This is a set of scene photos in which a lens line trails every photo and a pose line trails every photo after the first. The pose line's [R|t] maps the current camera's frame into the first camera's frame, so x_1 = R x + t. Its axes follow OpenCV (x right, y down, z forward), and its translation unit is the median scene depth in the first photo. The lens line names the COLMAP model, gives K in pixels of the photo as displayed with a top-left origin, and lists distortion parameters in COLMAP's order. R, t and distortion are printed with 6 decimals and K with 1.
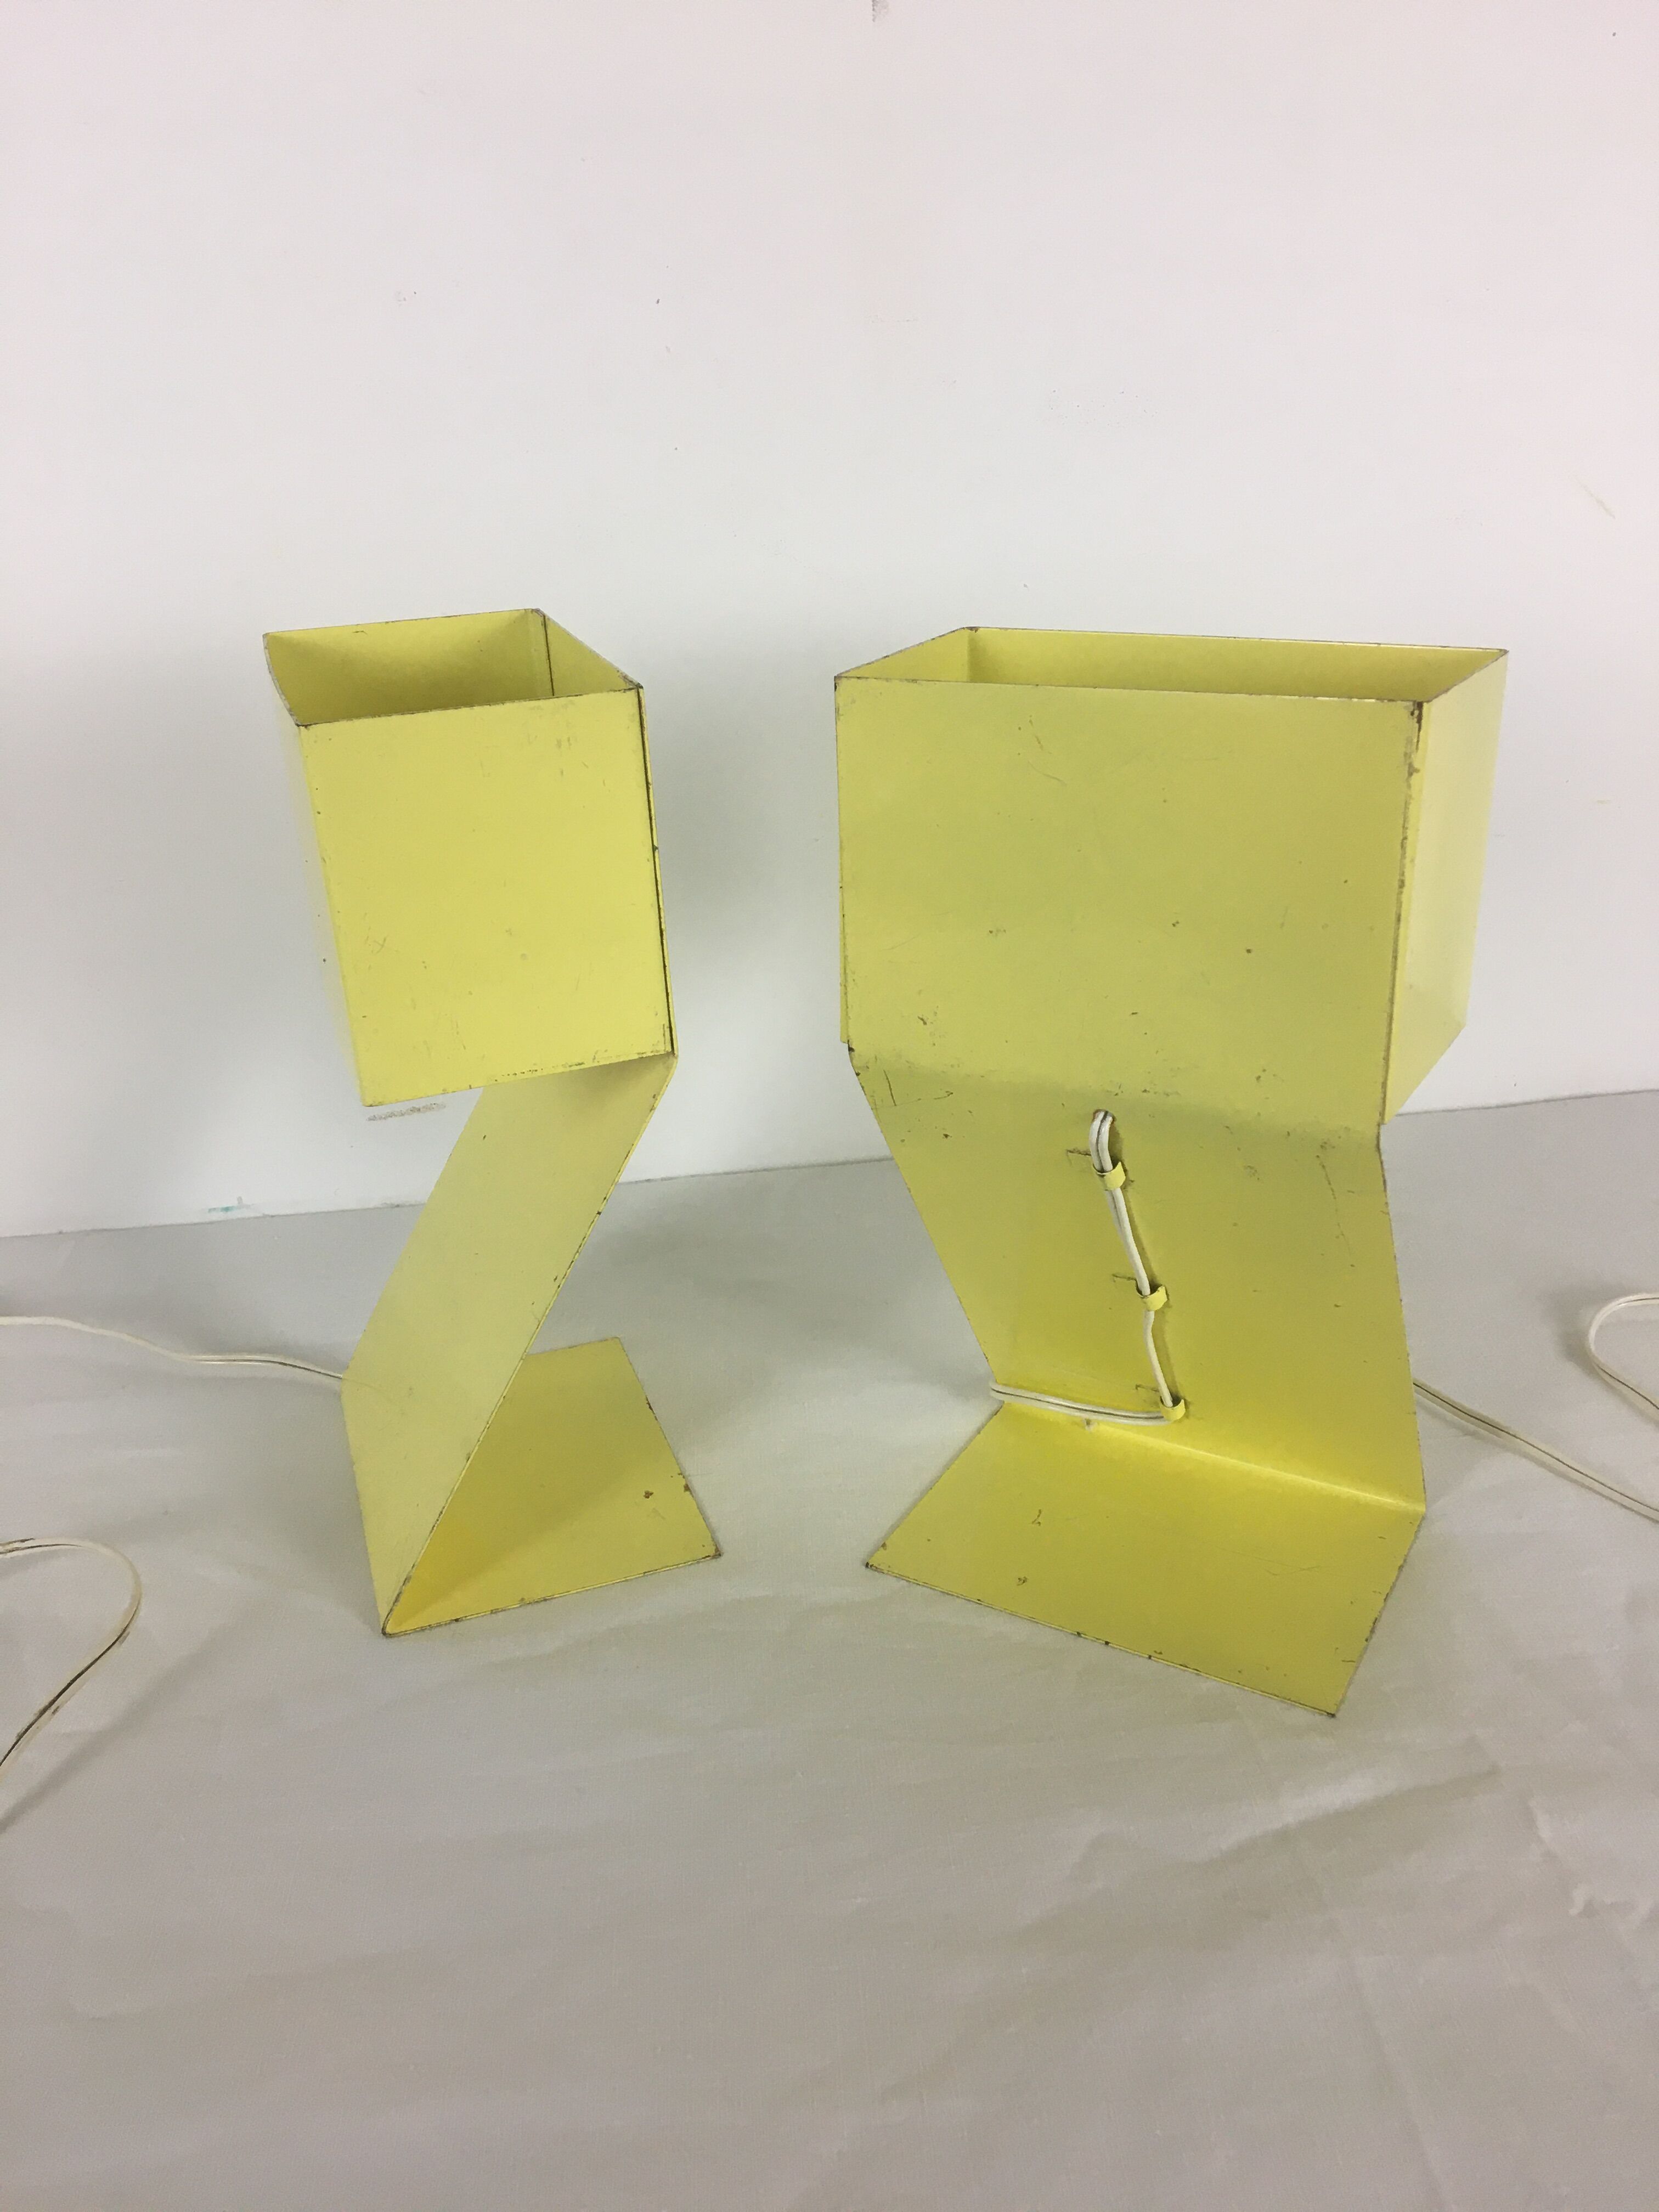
lens RADIAL K [[1751.1, 0, 875.8], [0, 1751.1, 1104.4], [0, 0, 1]] dist [0.055877, -0.071867]
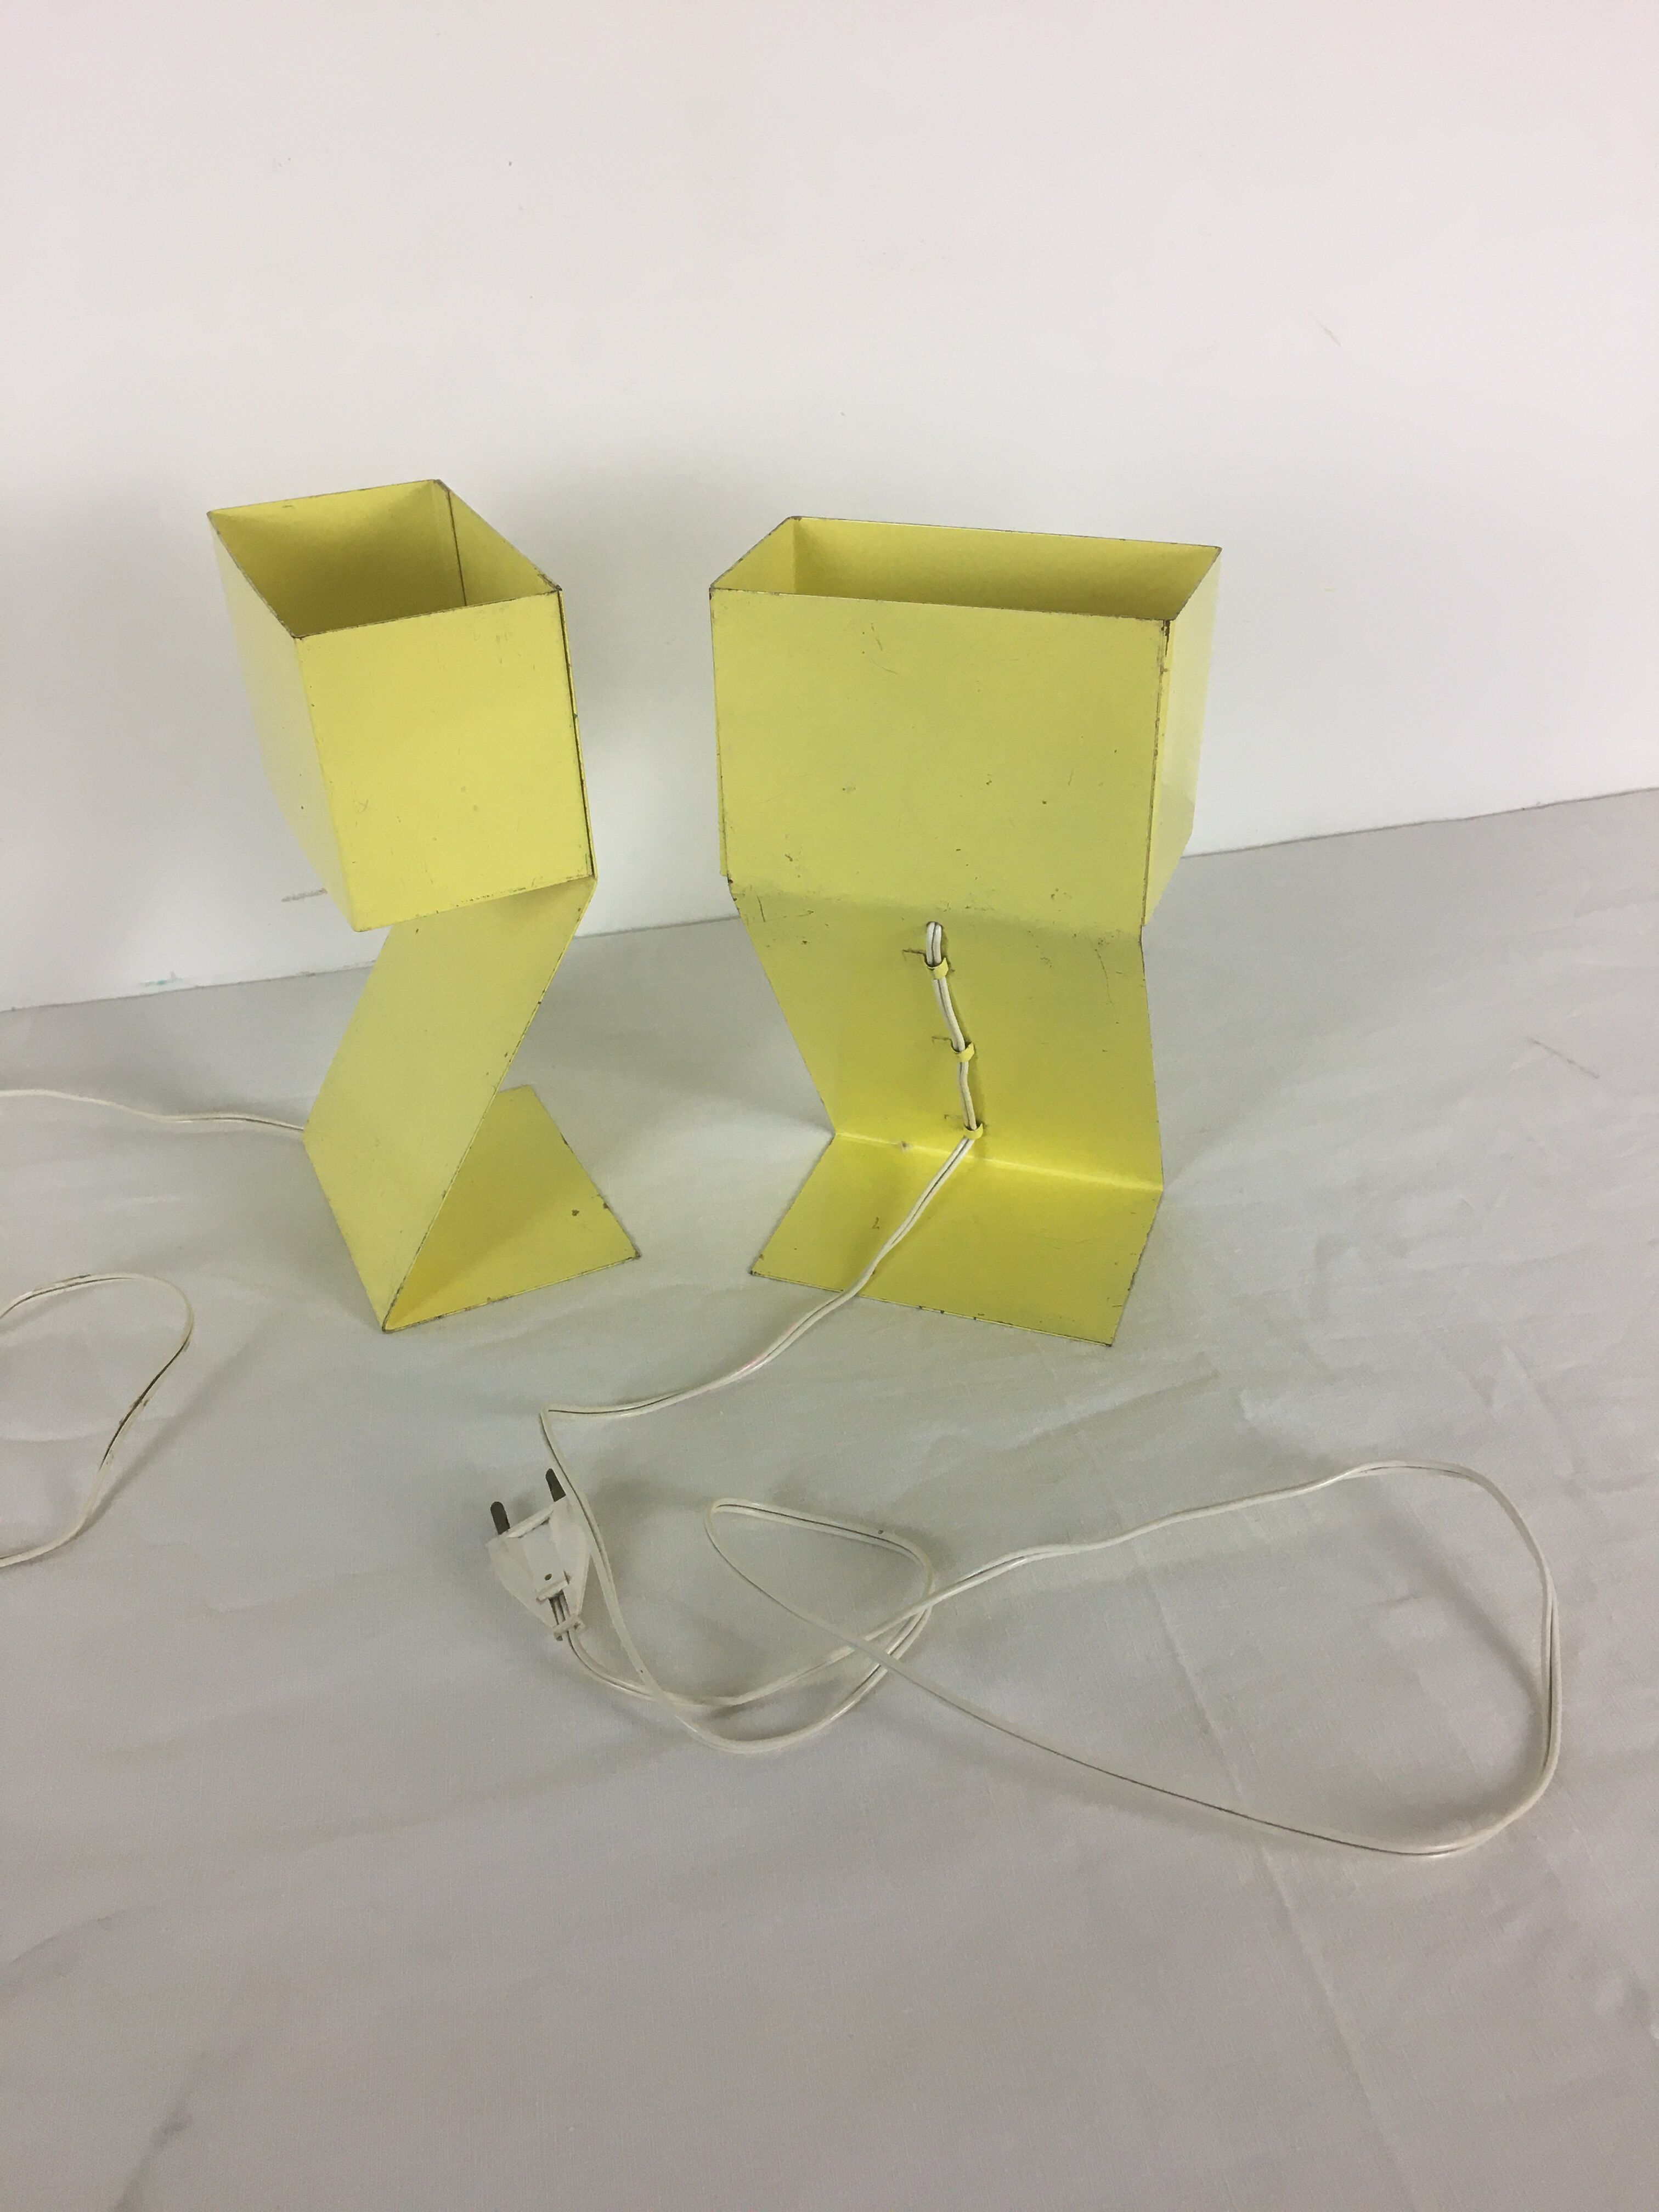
lens RADIAL K [[1751.1, 0, 875.8], [0, 1751.1, 1104.4], [0, 0, 1]] dist [0.055877, -0.071867]
pose [[0.991840, -0.046460, 0.118724, -0.068086], [0.023470, 0.981859, 0.188156, -0.095399], [-0.125312, -0.183834, 0.974937, -0.266526]]
